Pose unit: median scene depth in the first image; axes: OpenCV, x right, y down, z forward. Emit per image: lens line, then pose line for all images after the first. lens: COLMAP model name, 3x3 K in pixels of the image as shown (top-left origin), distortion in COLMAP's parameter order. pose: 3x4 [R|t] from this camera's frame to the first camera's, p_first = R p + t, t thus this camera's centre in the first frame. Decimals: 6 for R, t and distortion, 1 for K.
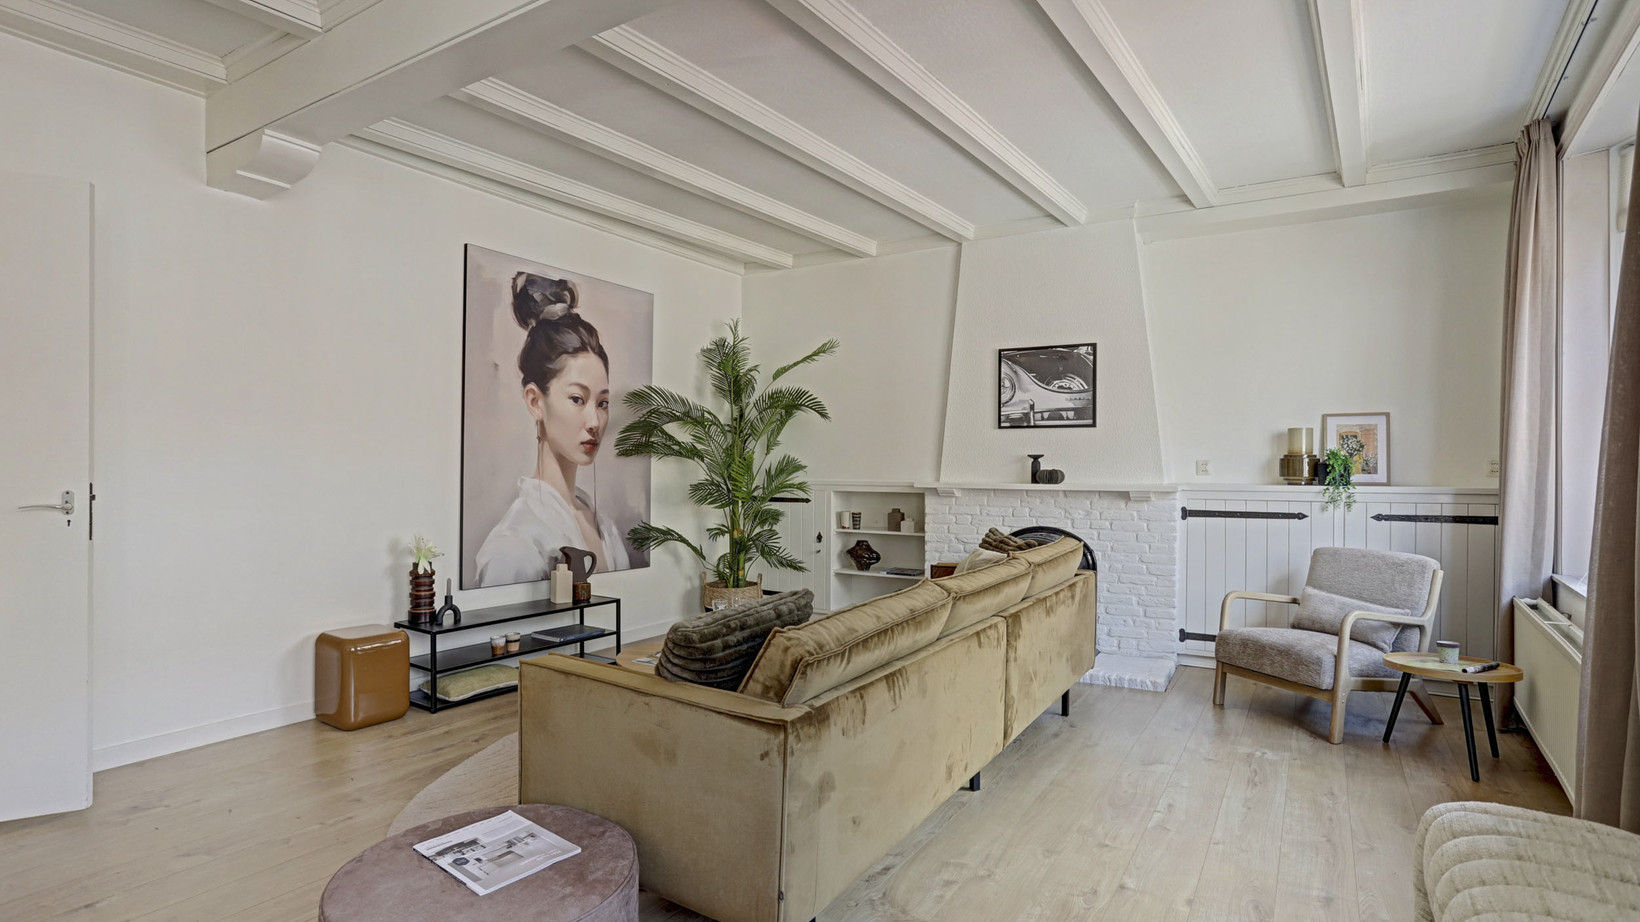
lens RADIAL K [[795.7, 0, 827.7], [0, 795.7, 464.9], [0, 0, 1]] dist [-0.044861, 0.024681]
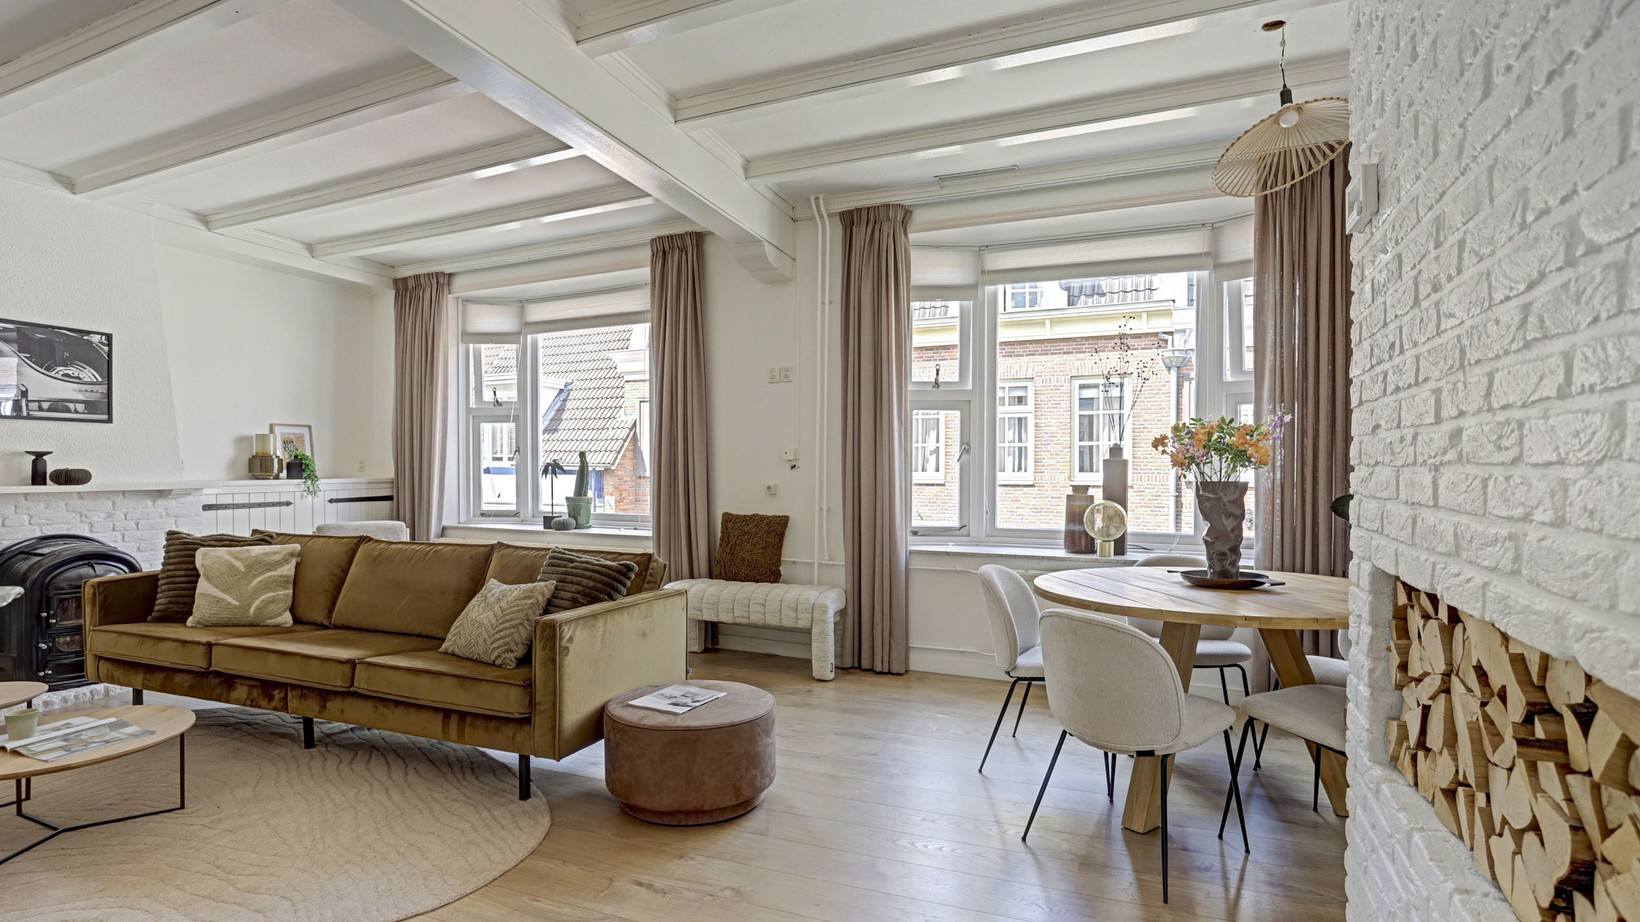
lens RADIAL K [[795.7, 0, 813.4], [0, 795.7, 475.9], [0, 0, 1]] dist [-0.044861, 0.024681]
pose [[-0.188949, -0.017372, 0.981833, -0.735280], [-0.006569, 0.999843, 0.016427, -0.005969], [-0.981965, -0.003346, -0.189034, 0.357675]]
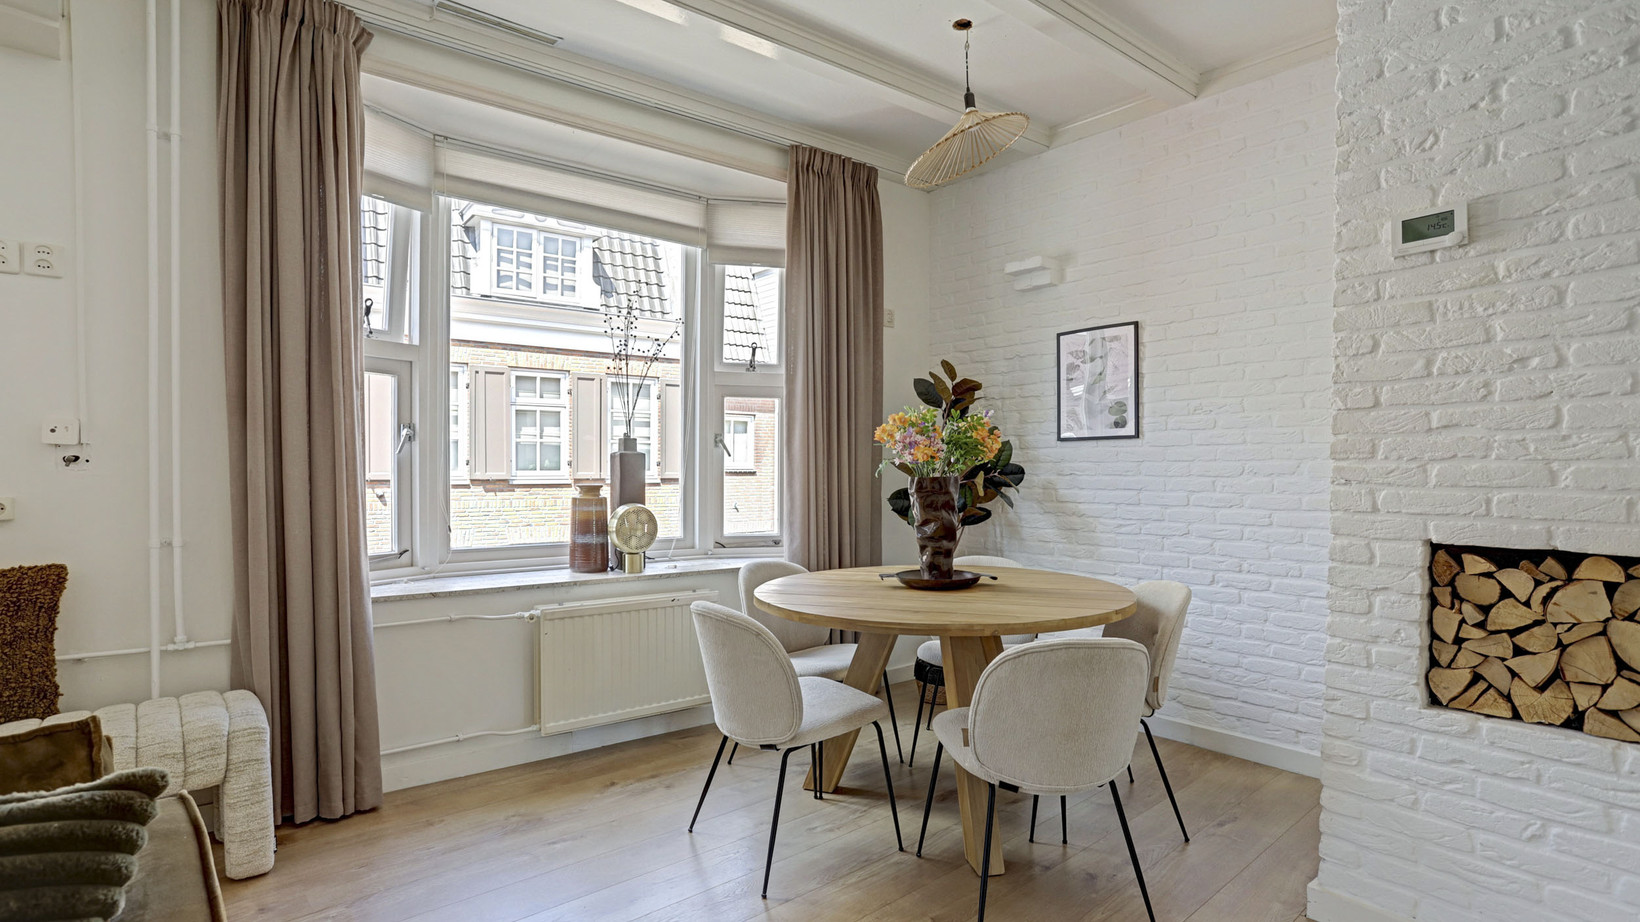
lens RADIAL K [[795.7, 0, 812.7], [0, 795.7, 482.2], [0, 0, 1]] dist [-0.044861, 0.024681]
pose [[-0.959620, -0.010890, 0.281087, -0.280966], [-0.005614, 0.999793, 0.019570, 0.000834], [-0.281242, 0.017202, -0.959483, 0.520253]]
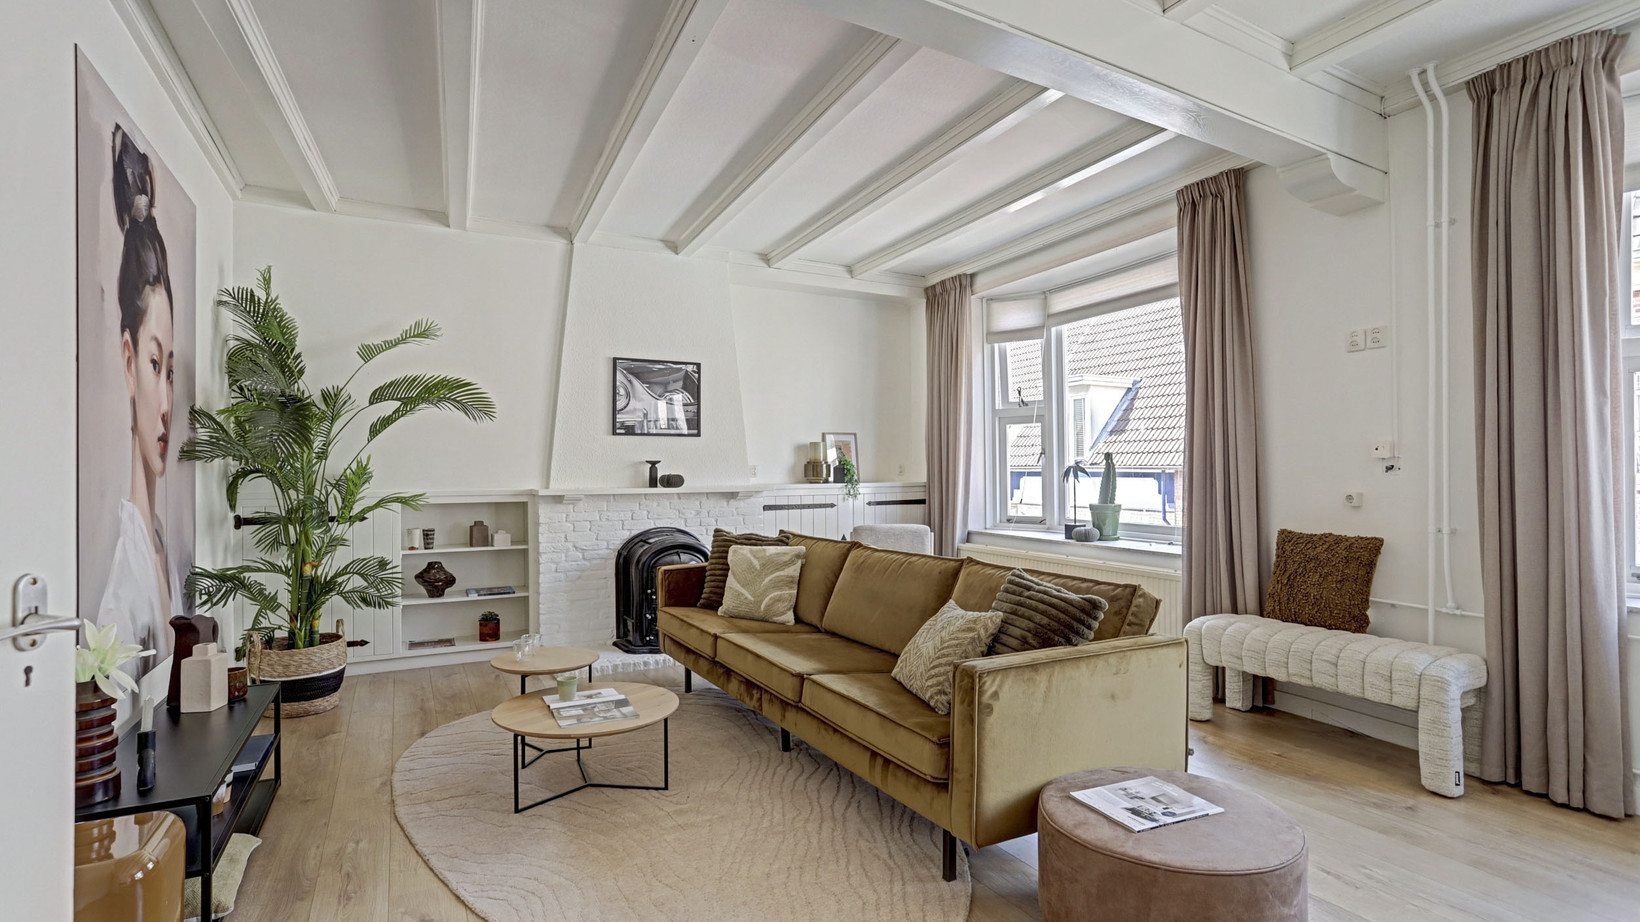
lens RADIAL K [[795.7, 0, 821.0], [0, 795.7, 461.7], [0, 0, 1]] dist [-0.044861, 0.024681]
pose [[0.486816, 0.001101, 0.873504, -0.581231], [0.004917, 0.999980, -0.004001, -0.006406], [-0.873491, 0.006243, 0.486801, 0.292132]]
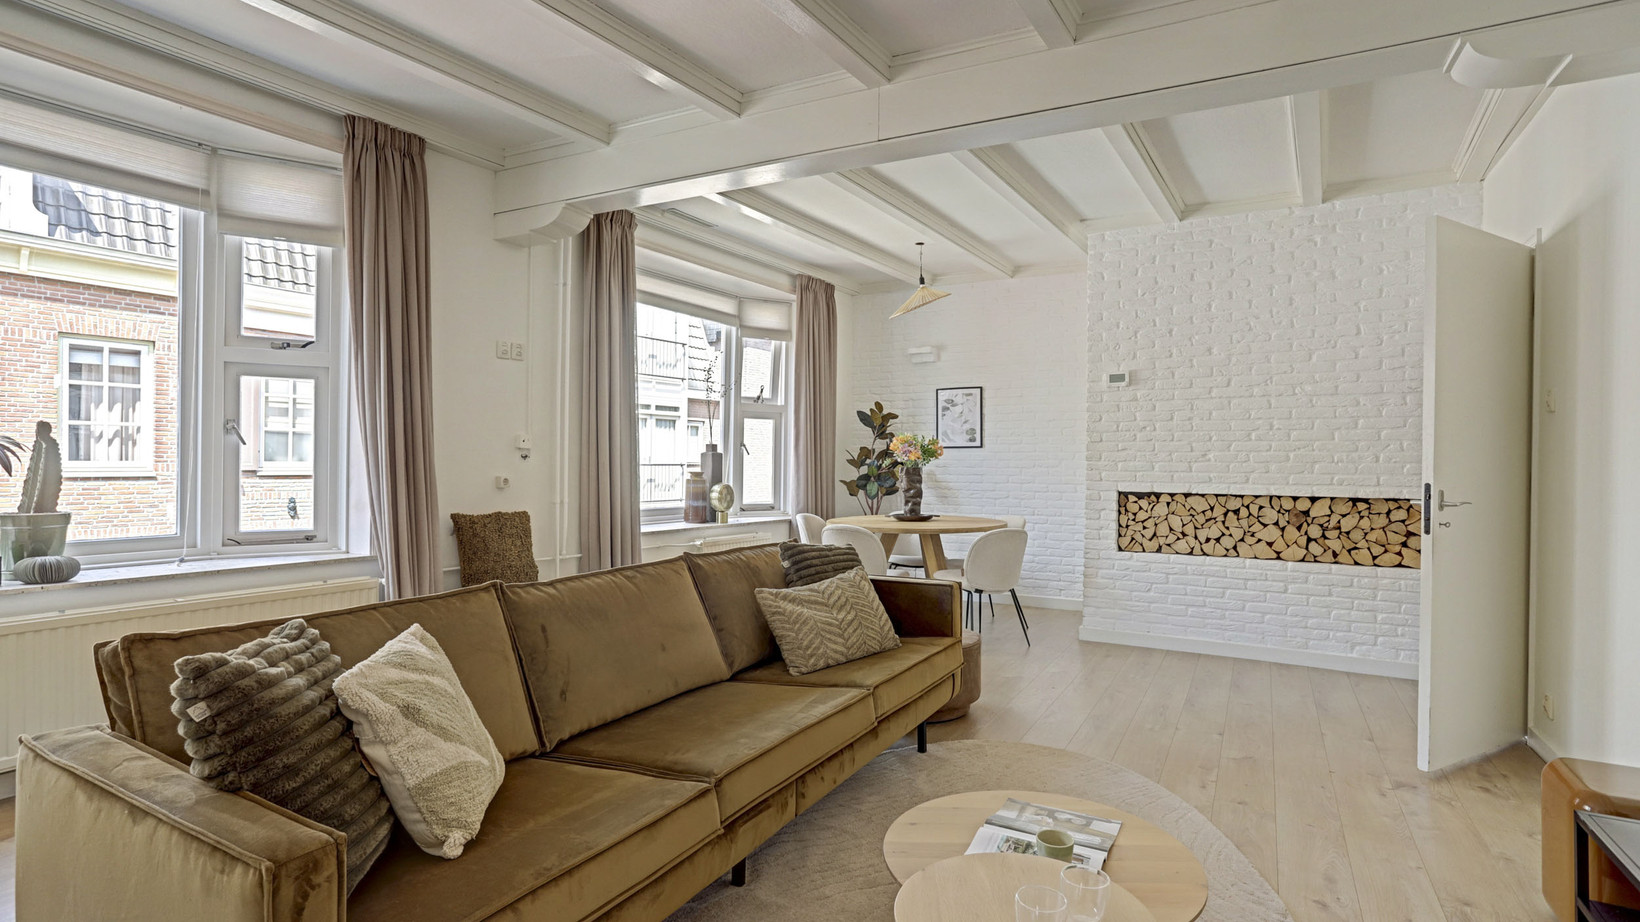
lens RADIAL K [[795.7, 0, 808.4], [0, 795.7, 460.7], [0, 0, 1]] dist [-0.044861, 0.024681]
pose [[-0.999045, -0.012433, -0.041885, 0.002442], [-0.012353, 0.999921, -0.002163, 0.002362], [0.041908, -0.001643, -0.999120, 1.124417]]
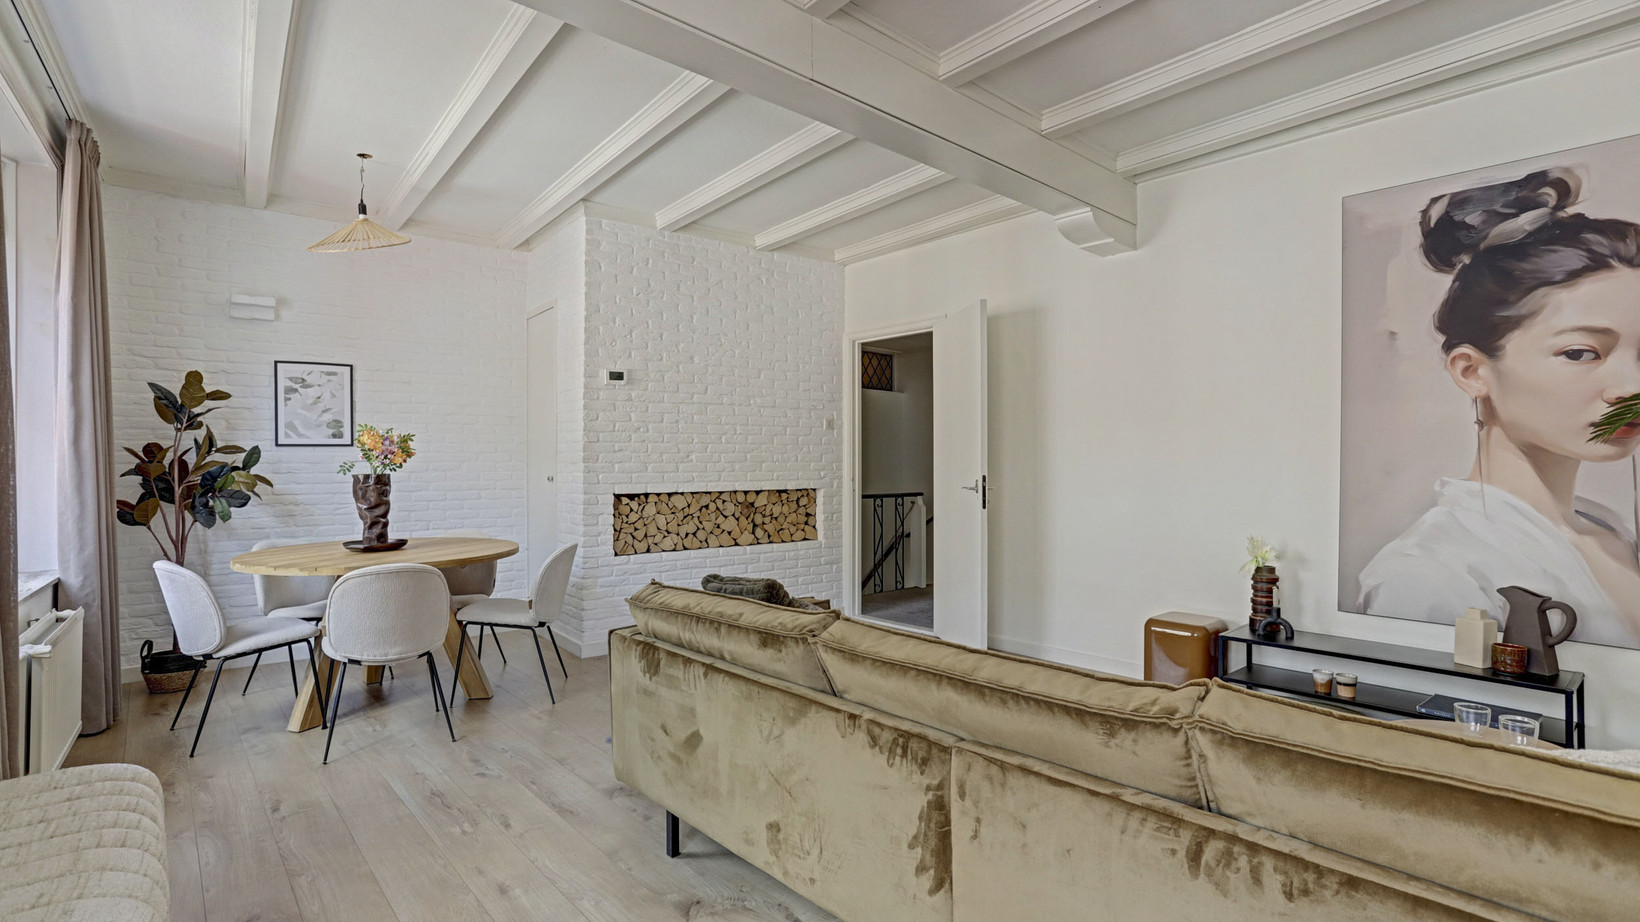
lens RADIAL K [[795.7, 0, 795.0], [0, 795.7, 456.8], [0, 0, 1]] dist [-0.044861, 0.024681]
pose [[-0.312355, -0.009919, -0.949914, 0.445561], [0.004360, 0.999920, -0.011875, 0.001398], [0.949956, -0.007851, -0.312286, 0.614586]]
